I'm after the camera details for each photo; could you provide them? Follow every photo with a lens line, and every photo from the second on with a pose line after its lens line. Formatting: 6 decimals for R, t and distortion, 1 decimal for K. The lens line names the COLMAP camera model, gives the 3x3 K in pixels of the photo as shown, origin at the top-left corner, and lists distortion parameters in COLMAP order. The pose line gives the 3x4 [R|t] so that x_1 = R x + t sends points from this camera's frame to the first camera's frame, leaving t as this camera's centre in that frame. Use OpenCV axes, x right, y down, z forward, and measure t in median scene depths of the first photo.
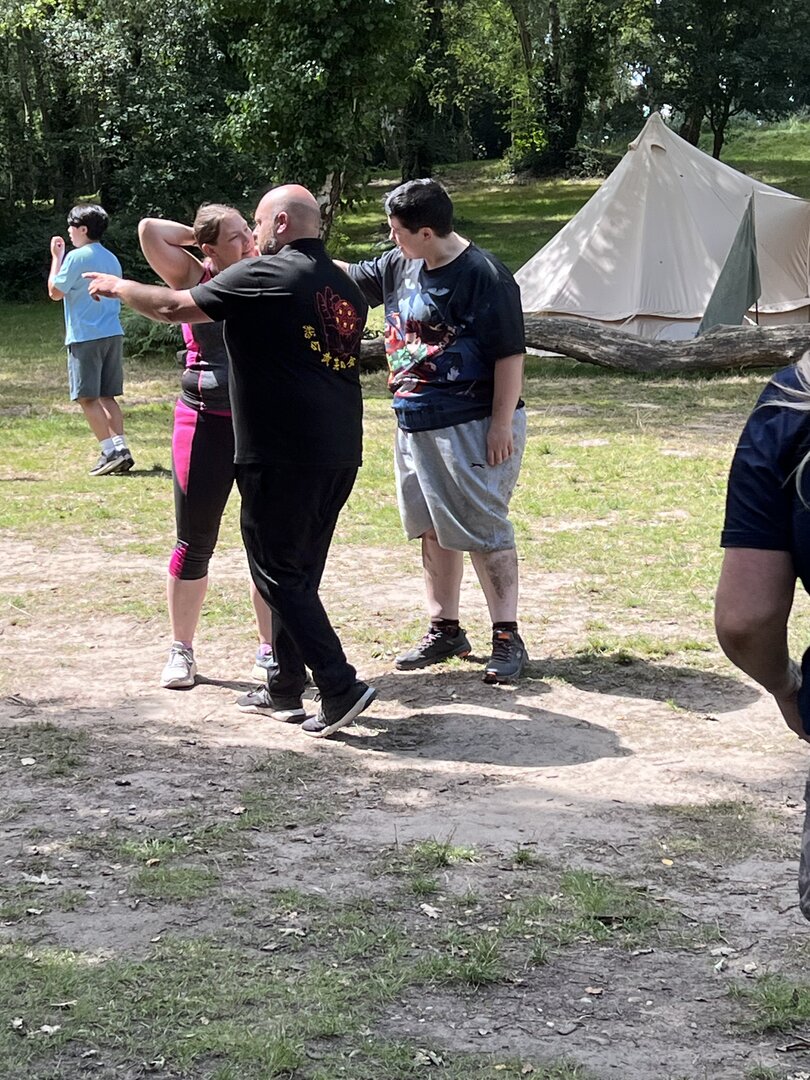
lens RADIAL K [[2129.3, 0, 405.0], [0, 2129.3, 540.0], [0, 0, 1]] dist [0.169279, -0.549234]
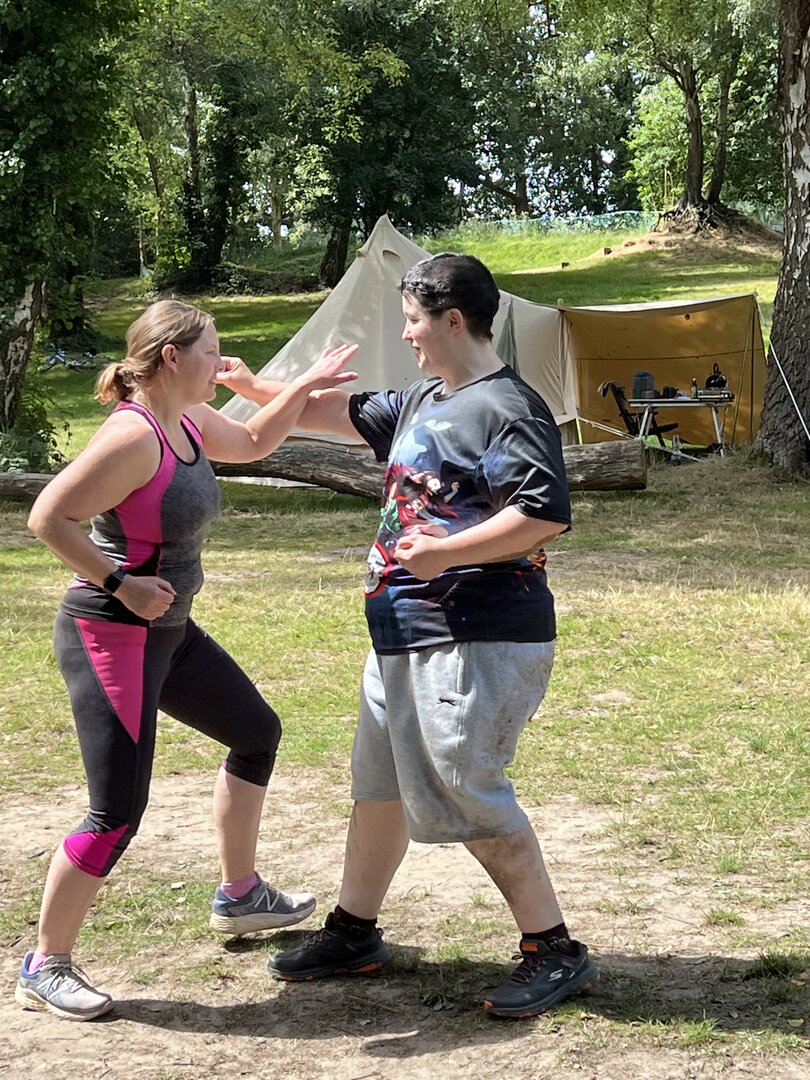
lens RADIAL K [[2125.6, 0, 399.3], [0, 2125.6, 538.3], [0, 0, 1]] dist [0.157524, -0.439119]
pose [[0.983310, -0.035756, 0.178392, -0.045742], [0.045685, 0.997609, -0.051862, -0.017282], [-0.176111, 0.059146, 0.982592, 0.130142]]
